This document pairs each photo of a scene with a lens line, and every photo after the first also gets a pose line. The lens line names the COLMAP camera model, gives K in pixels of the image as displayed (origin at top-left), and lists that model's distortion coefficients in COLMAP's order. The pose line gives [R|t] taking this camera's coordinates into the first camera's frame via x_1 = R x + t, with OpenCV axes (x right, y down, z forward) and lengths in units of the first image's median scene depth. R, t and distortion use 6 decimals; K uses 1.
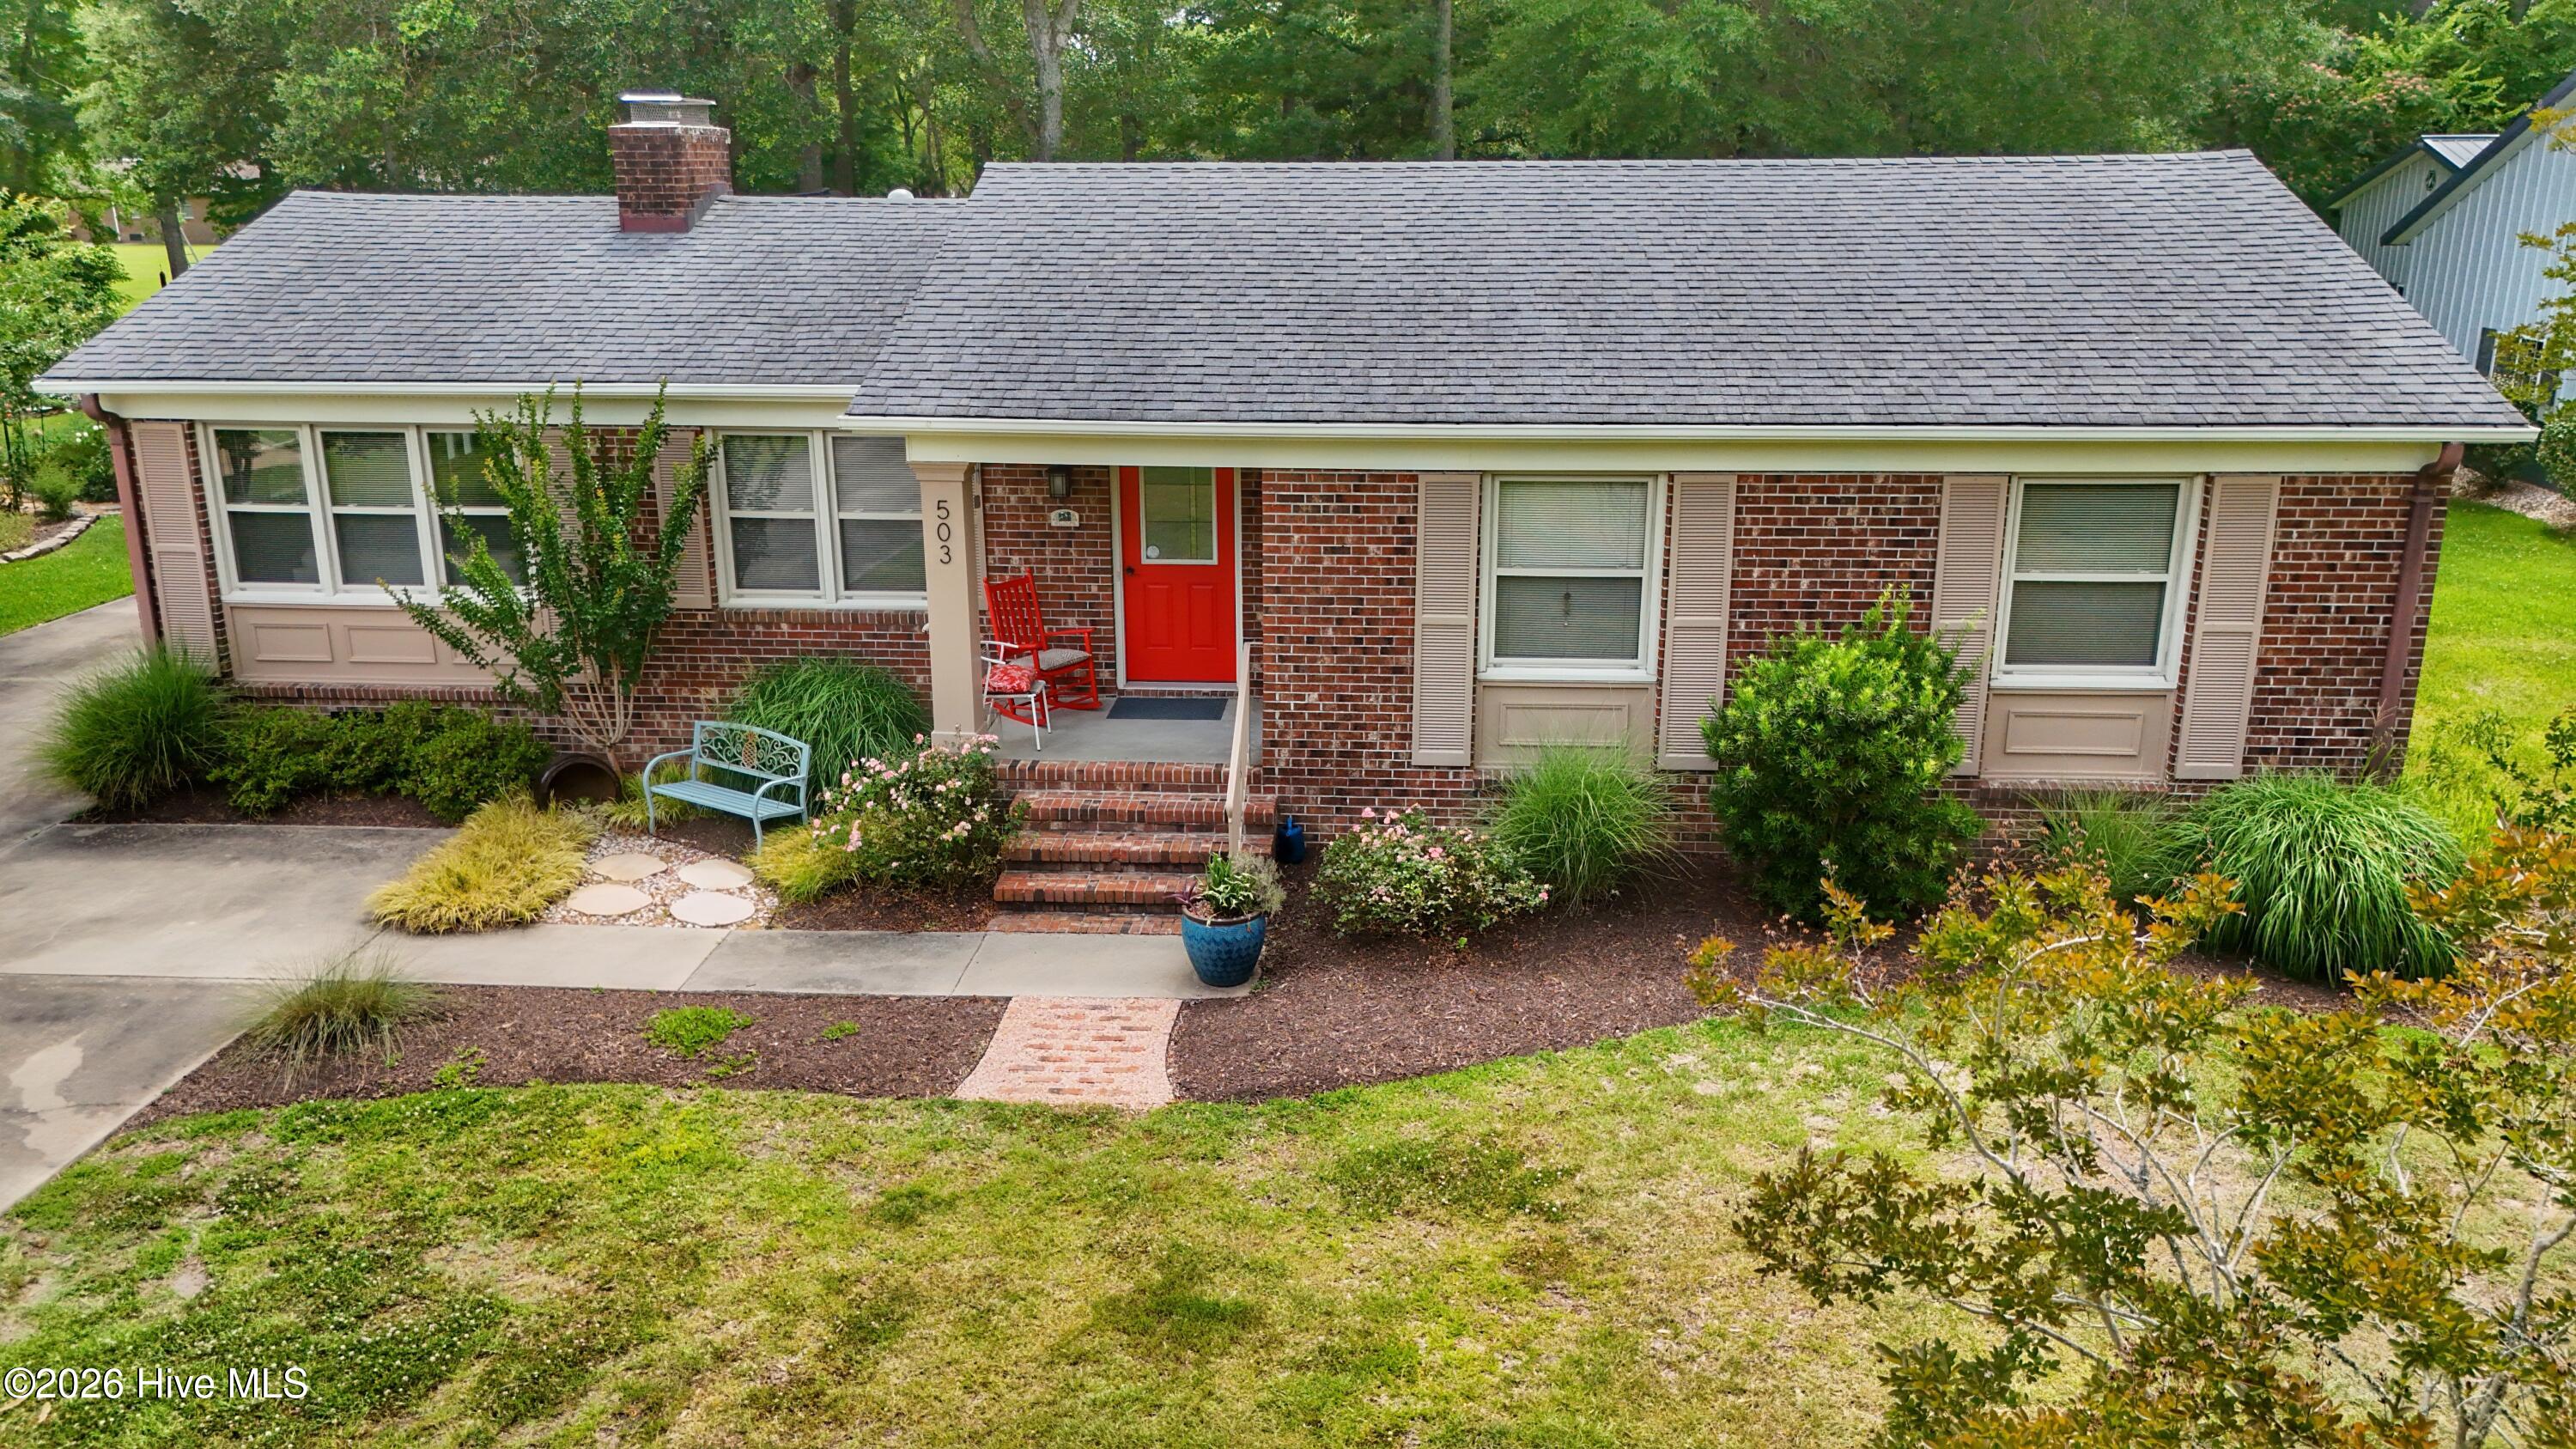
lens RADIAL K [[1883.2, 0, 1272.2], [0, 1883.2, 726.0], [0, 0, 1]] dist [0.074266, -0.060421]
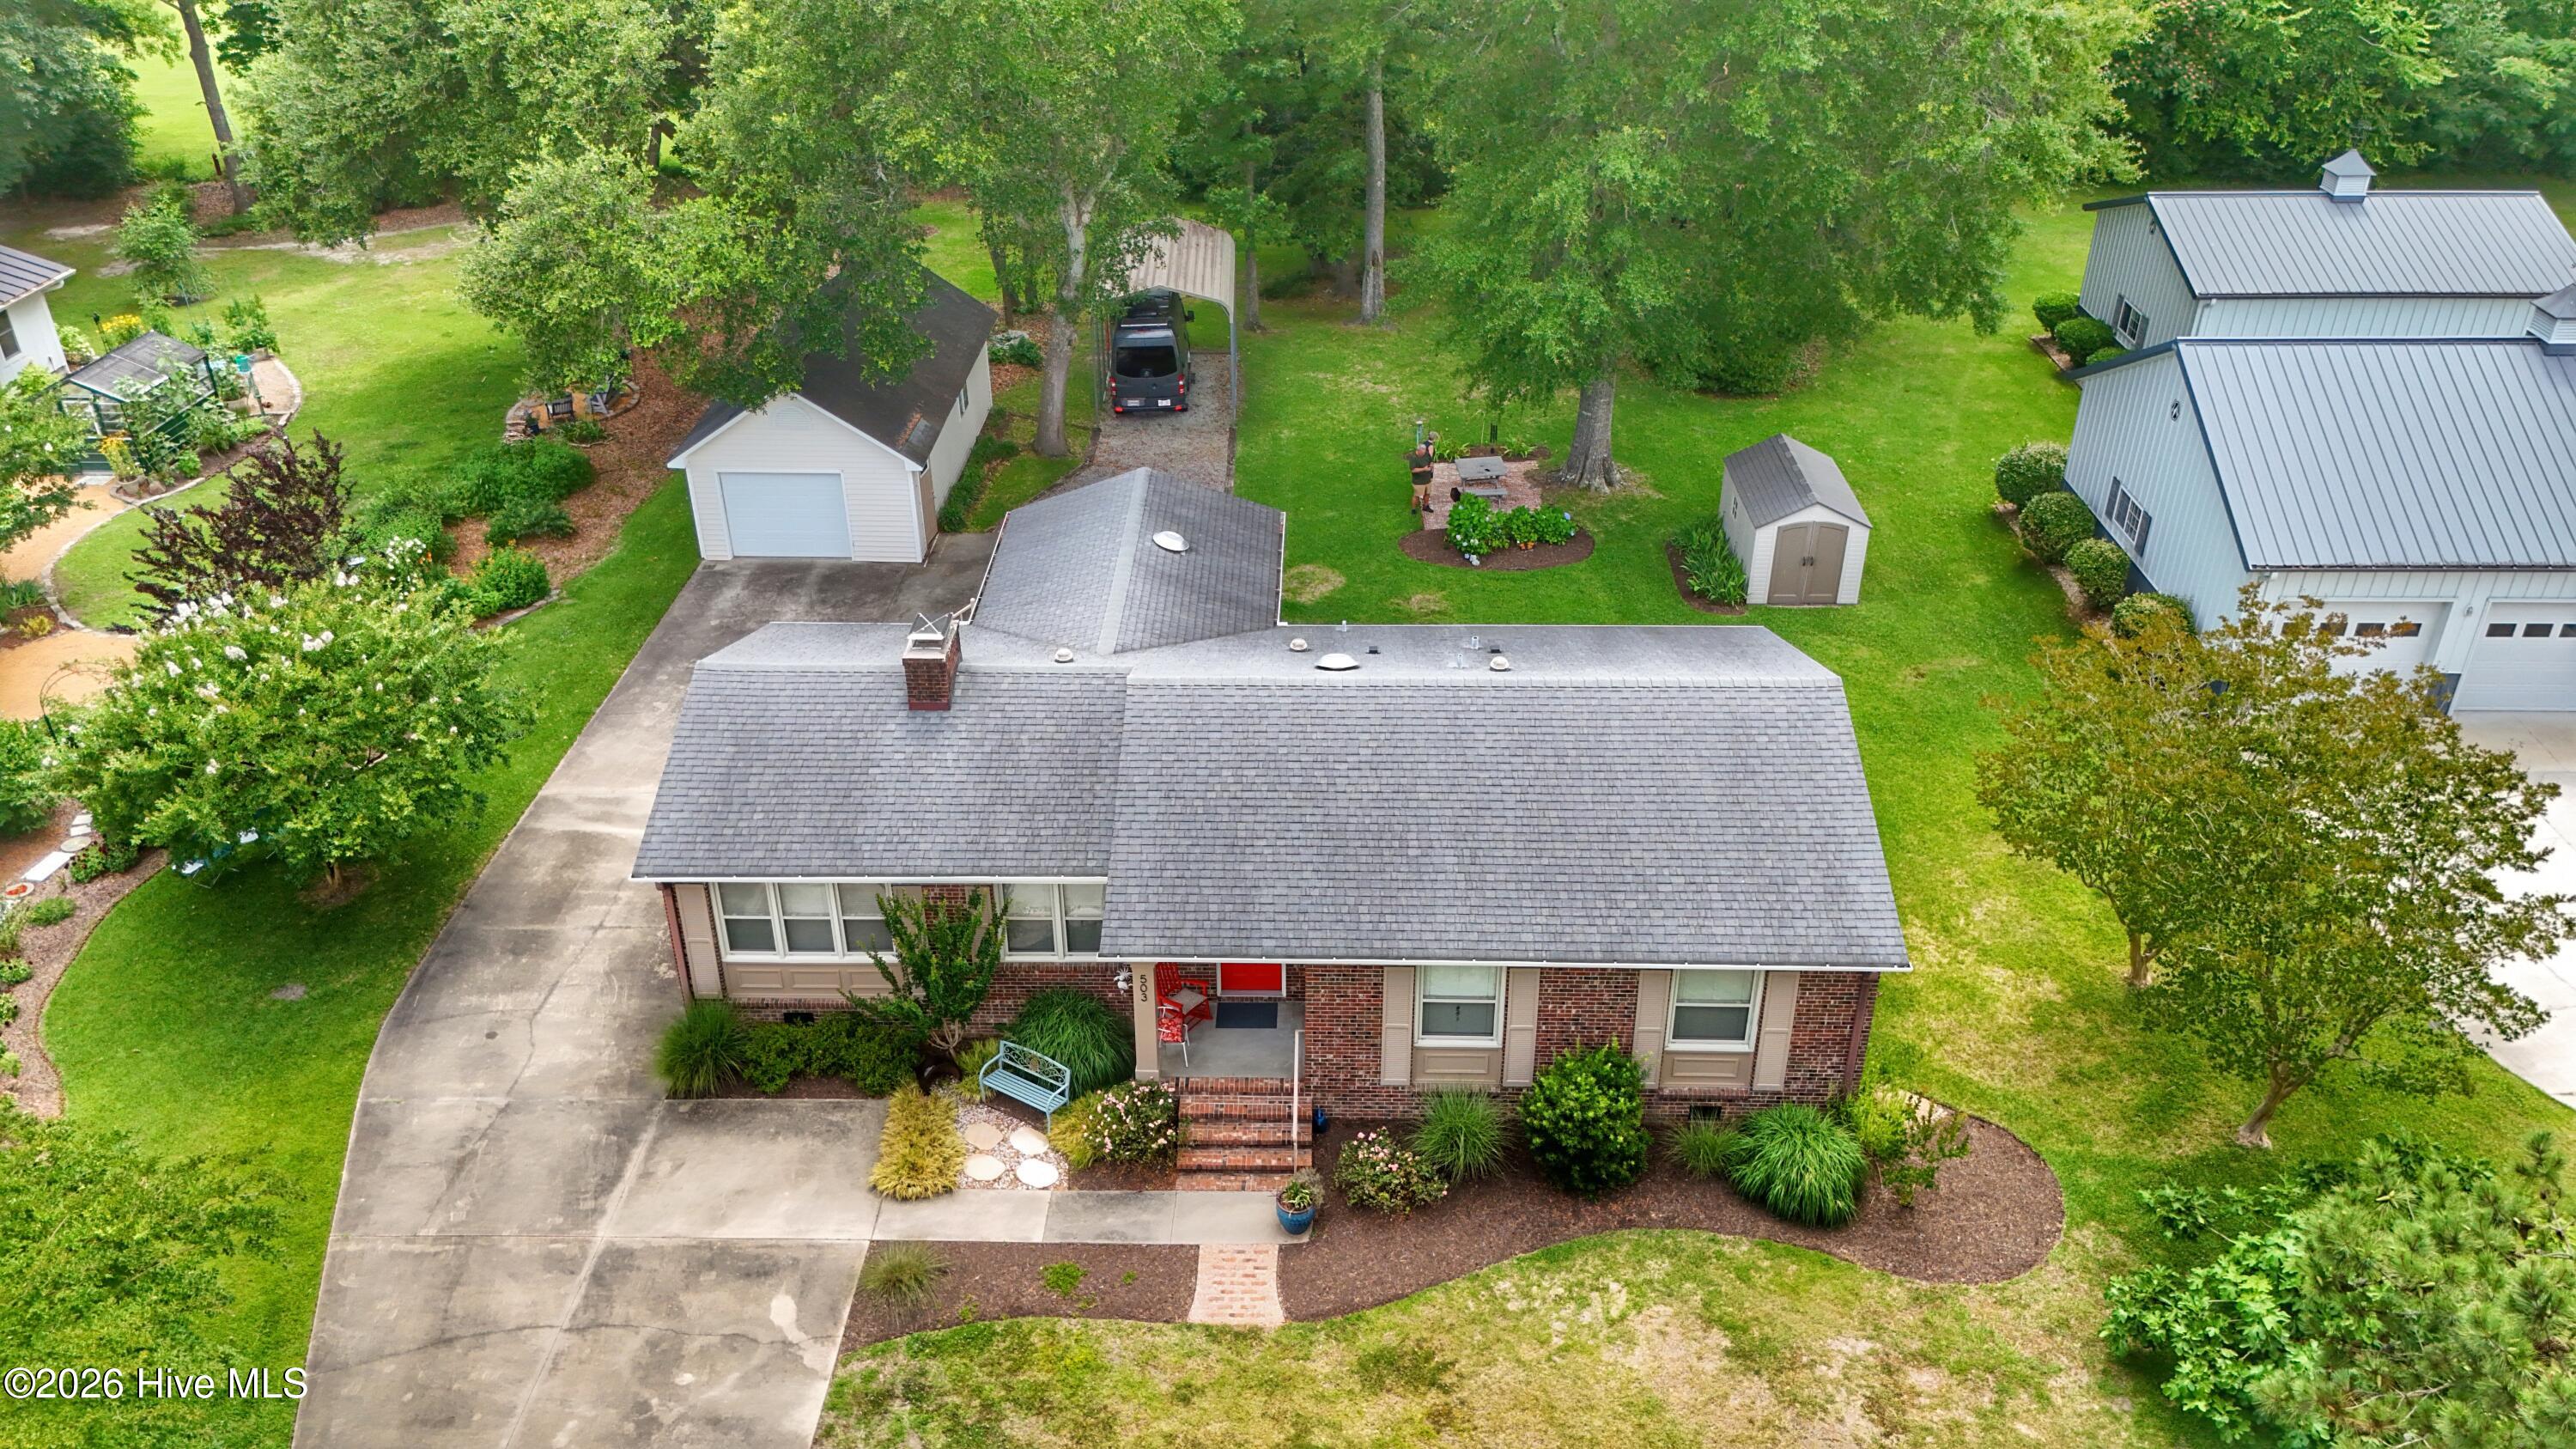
lens RADIAL K [[1883.2, 0, 1272.2], [0, 1883.2, 726.0], [0, 0, 1]] dist [0.074266, -0.060421]
pose [[0.998957, -0.026068, 0.037477, -0.126524], [0.016624, 0.972287, 0.233197, -0.984124], [-0.042517, -0.232331, 0.971707, -1.017962]]
